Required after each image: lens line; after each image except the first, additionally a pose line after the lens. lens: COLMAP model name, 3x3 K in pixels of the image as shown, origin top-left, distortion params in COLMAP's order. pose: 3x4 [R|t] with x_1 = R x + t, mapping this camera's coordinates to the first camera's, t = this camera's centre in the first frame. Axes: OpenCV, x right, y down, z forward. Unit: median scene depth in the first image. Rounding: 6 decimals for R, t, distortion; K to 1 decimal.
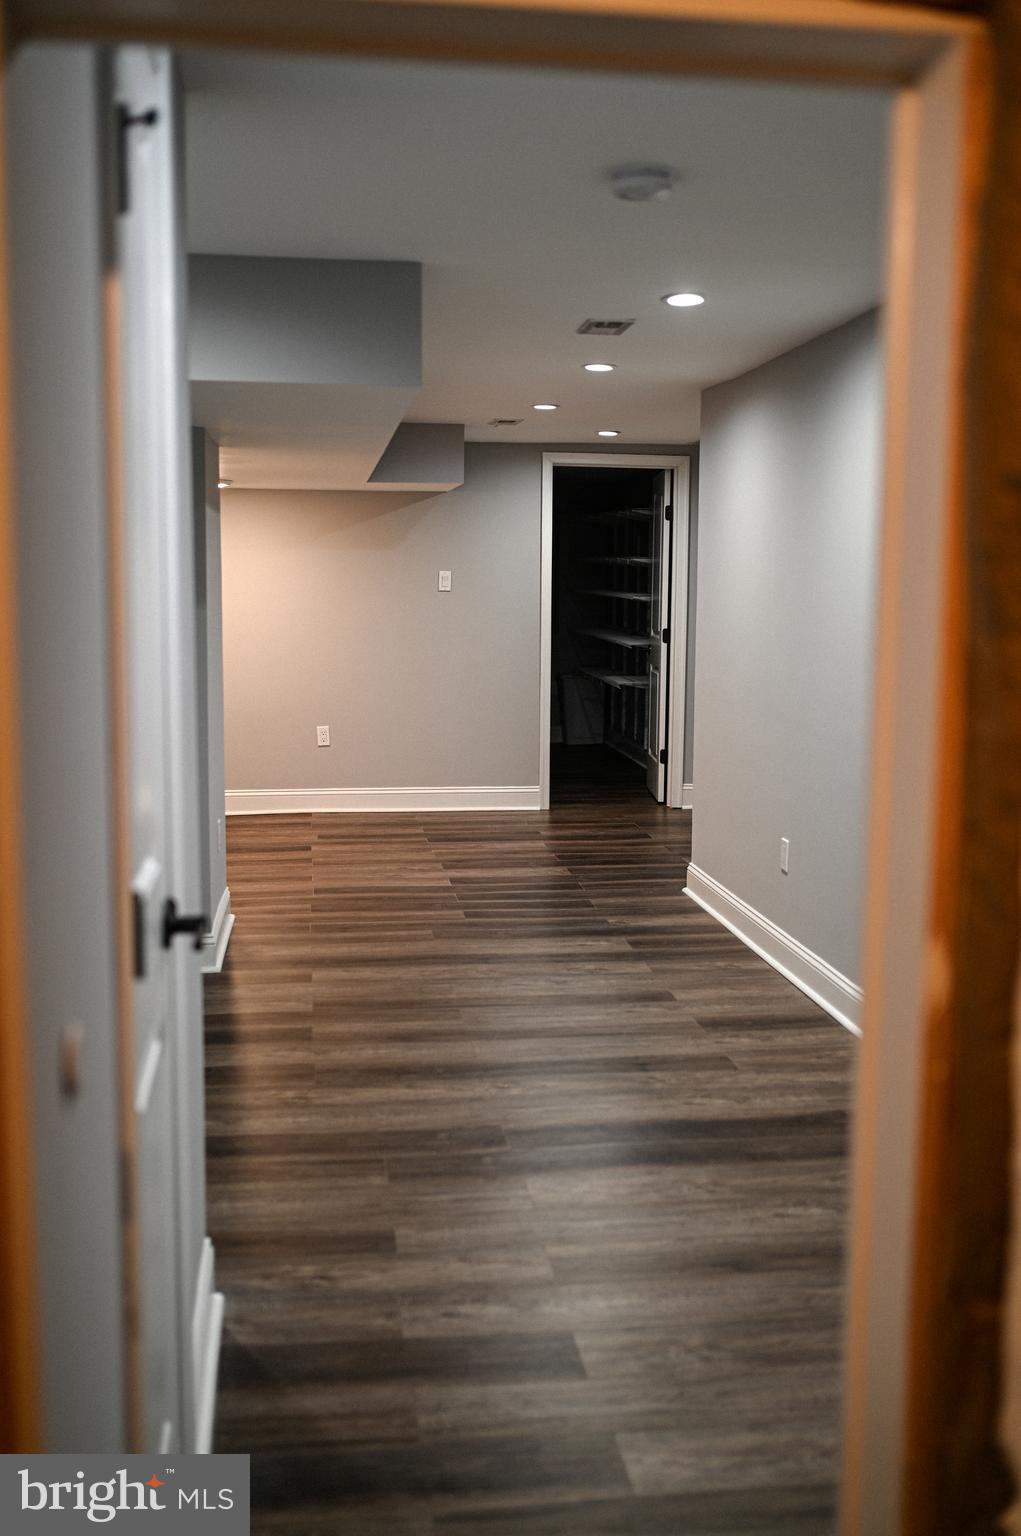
lens RADIAL K [[1489.2, 0, 506.4], [0, 1489.2, 764.4], [0, 0, 1]] dist [0.015201, 0.003411]
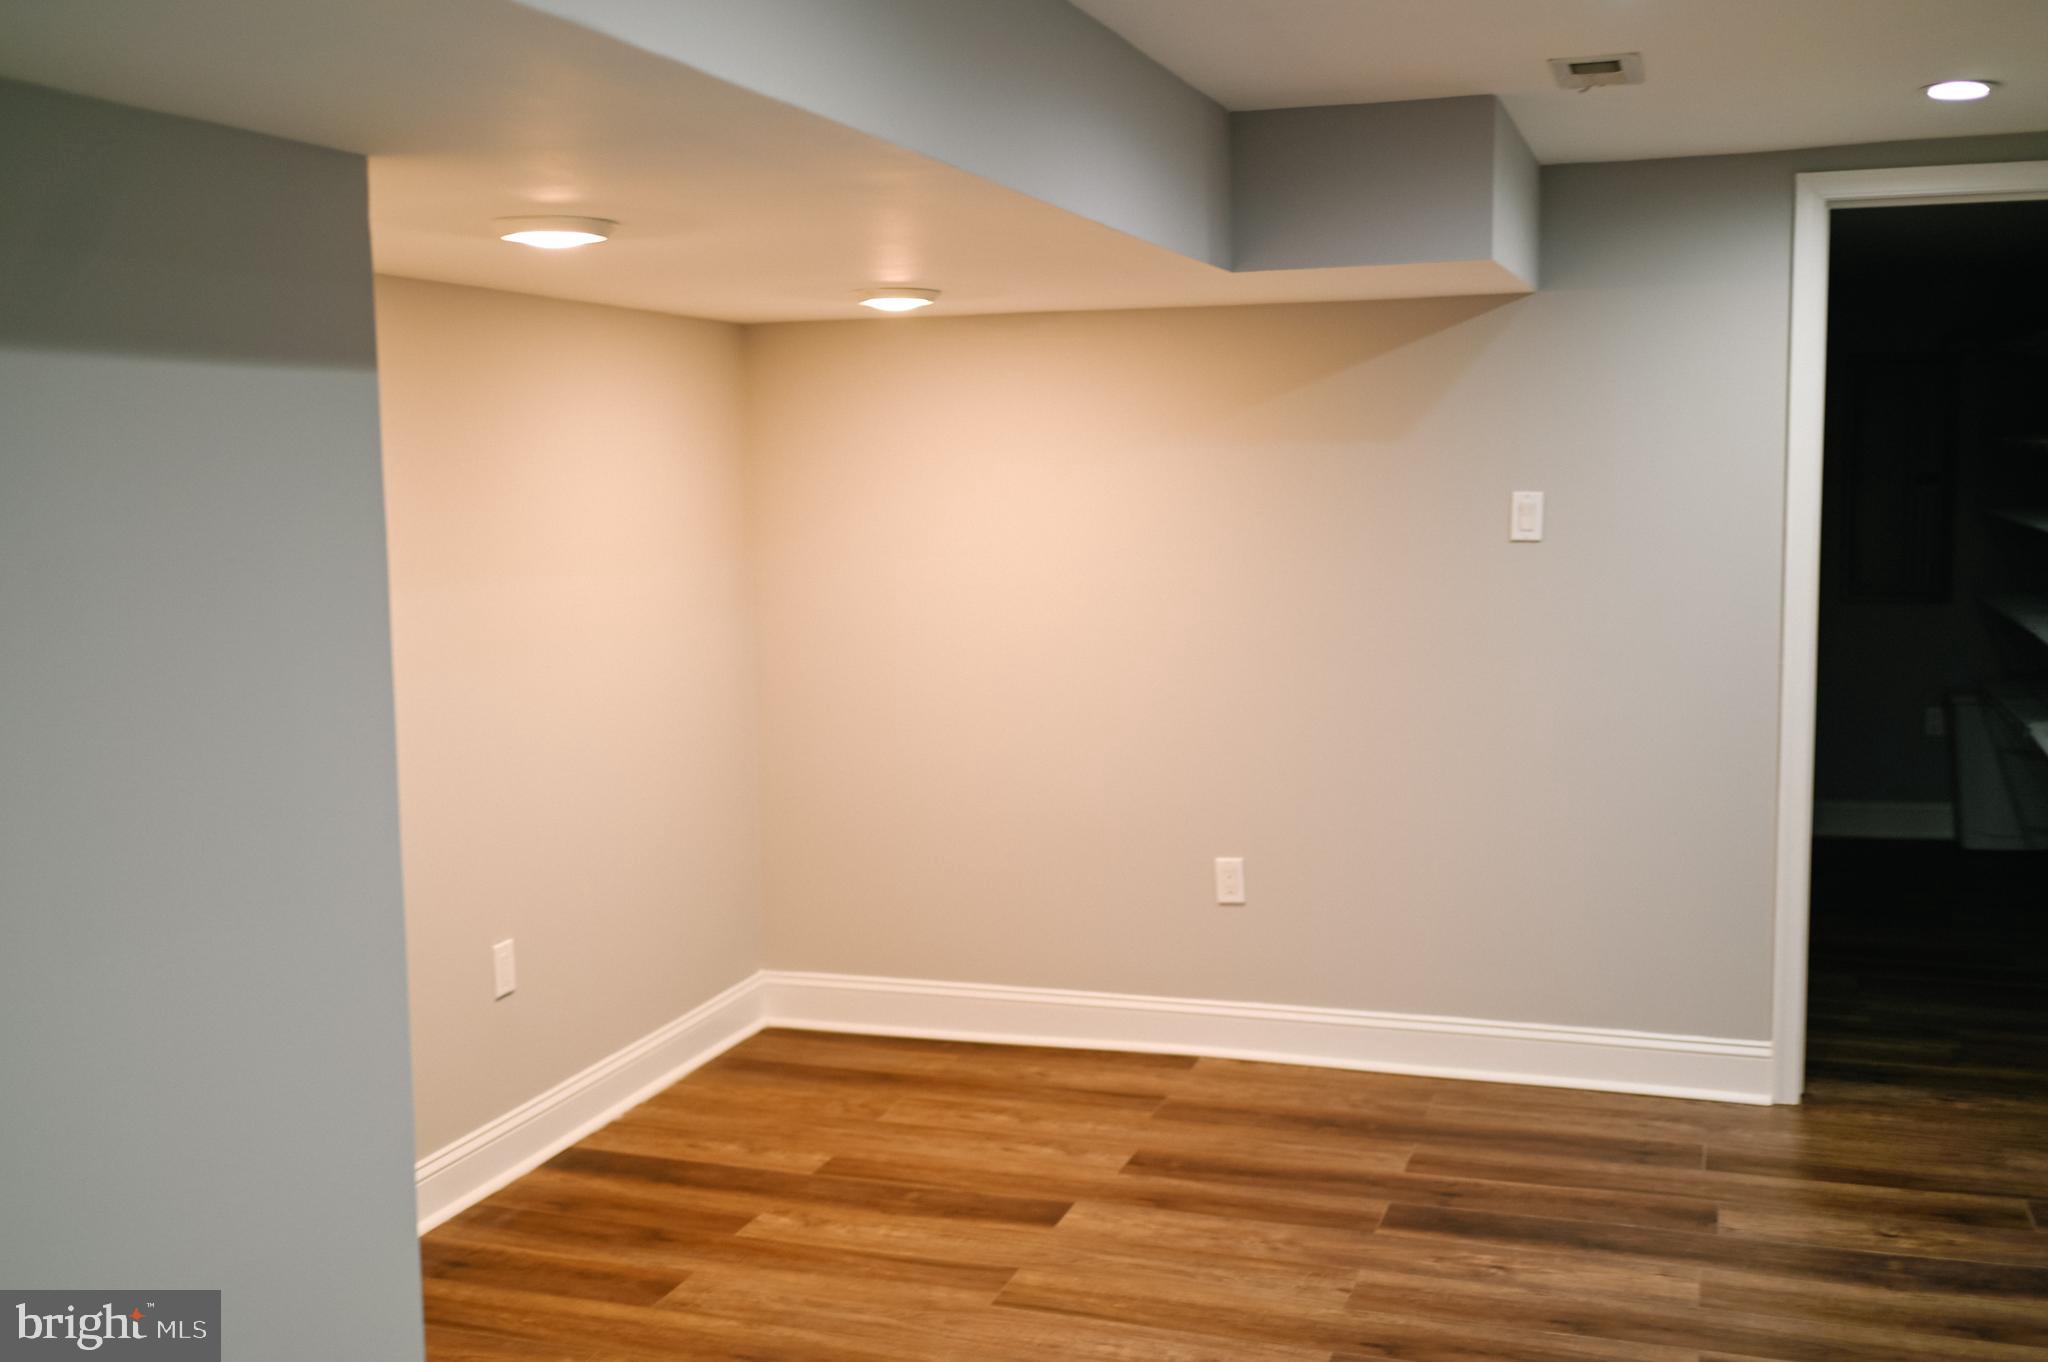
lens RADIAL K [[1985.5, 0, 1028.4], [0, 1985.5, 689.7], [0, 0, 1]] dist [0.015201, 0.003411]
pose [[0.895723, 0.026680, -0.443812, 0.077744], [-0.031237, 0.999508, -0.002959, -0.070448], [0.443514, 0.016514, 0.896115, 0.460334]]
